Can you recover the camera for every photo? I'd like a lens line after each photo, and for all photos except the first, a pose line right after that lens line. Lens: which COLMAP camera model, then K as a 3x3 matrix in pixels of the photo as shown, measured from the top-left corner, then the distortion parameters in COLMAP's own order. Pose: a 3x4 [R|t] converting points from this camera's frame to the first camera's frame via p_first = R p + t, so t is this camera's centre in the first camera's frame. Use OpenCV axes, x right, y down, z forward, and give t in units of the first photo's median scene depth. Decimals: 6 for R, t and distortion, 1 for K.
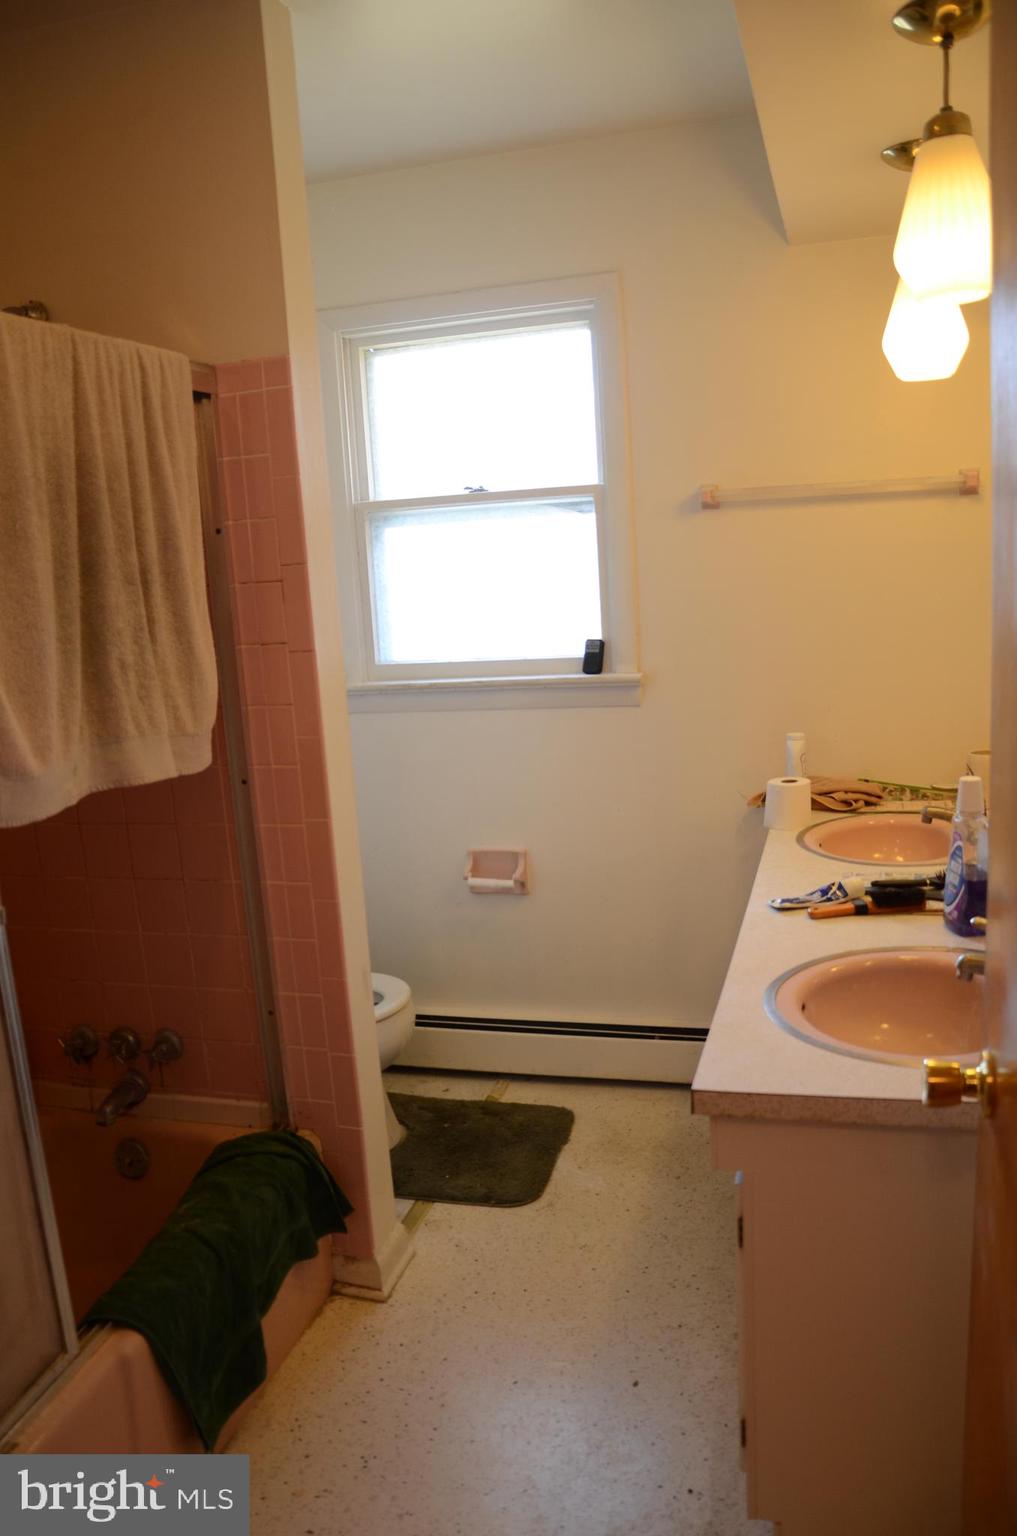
lens RADIAL K [[1202.1, 0, 507.7], [0, 1202.1, 769.3], [0, 0, 1]] dist [-0.151544, 0.109570]
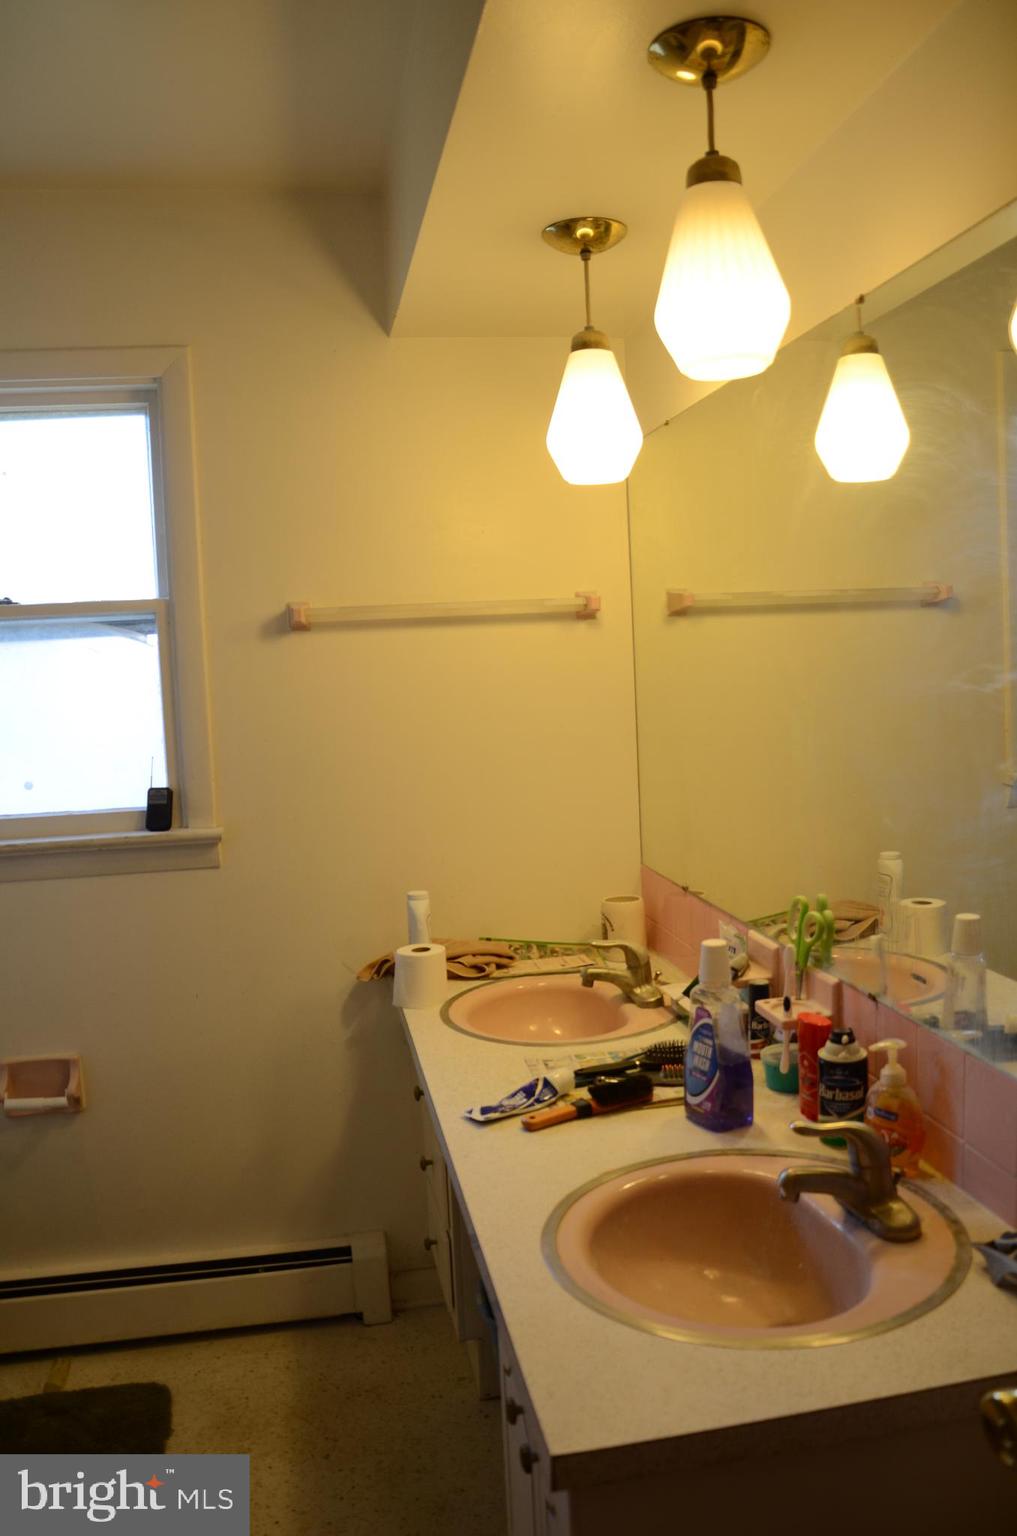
lens RADIAL K [[1202.1, 0, 513.2], [0, 1202.1, 778.2], [0, 0, 1]] dist [-0.151544, 0.109570]
pose [[0.897103, -0.019668, 0.441384, -0.073686], [0.067289, 0.993437, -0.092496, -0.026518], [-0.436668, 0.112679, 0.892538, 0.192658]]
